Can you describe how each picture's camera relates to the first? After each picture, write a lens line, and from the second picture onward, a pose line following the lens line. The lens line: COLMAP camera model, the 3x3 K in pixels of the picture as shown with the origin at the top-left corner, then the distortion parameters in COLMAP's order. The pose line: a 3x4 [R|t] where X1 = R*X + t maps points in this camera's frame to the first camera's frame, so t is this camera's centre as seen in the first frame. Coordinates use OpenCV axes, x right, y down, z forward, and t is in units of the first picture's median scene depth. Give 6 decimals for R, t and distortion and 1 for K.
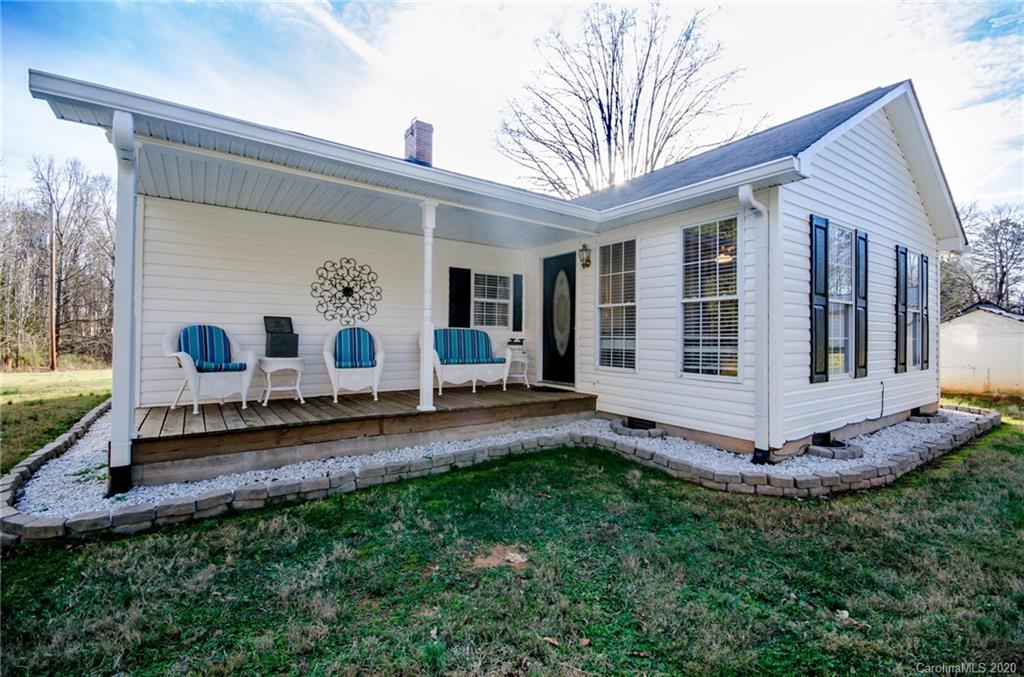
lens RADIAL K [[445.6, 0, 519.0], [0, 445.6, 331.0], [0, 0, 1]] dist [0.004533, -0.009776]
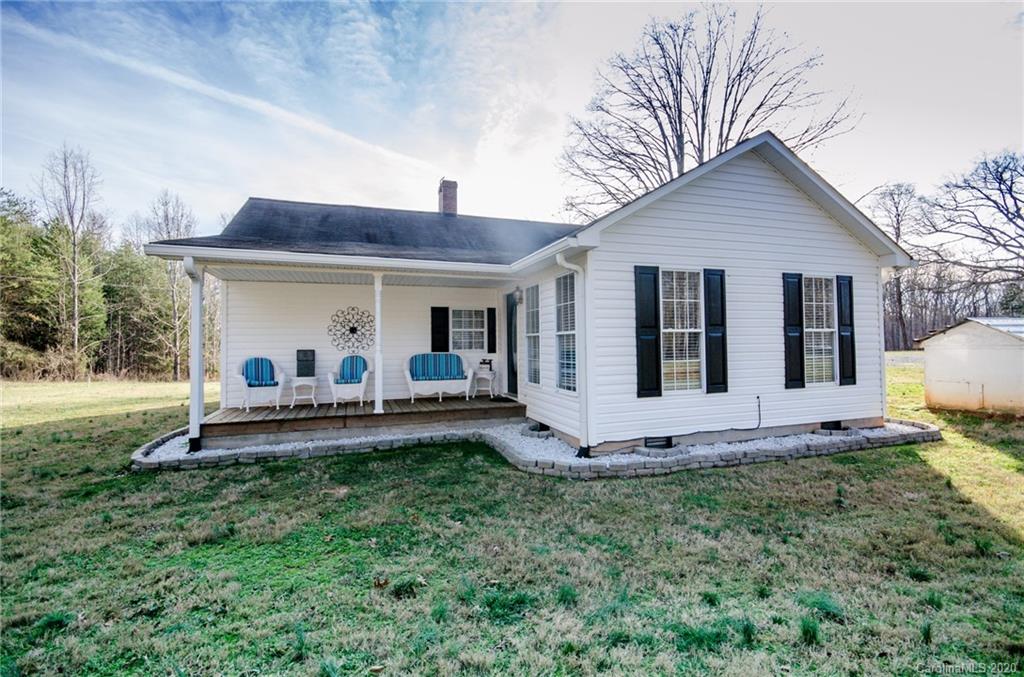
lens RADIAL K [[450.3, 0, 512.7], [0, 450.3, 332.5], [0, 0, 1]] dist [-0.003404, -0.000254]
pose [[0.961837, -0.028656, -0.272117, 0.577903], [0.024567, 0.999528, -0.018419, -0.046711], [0.272517, 0.011031, 0.962088, -0.294922]]
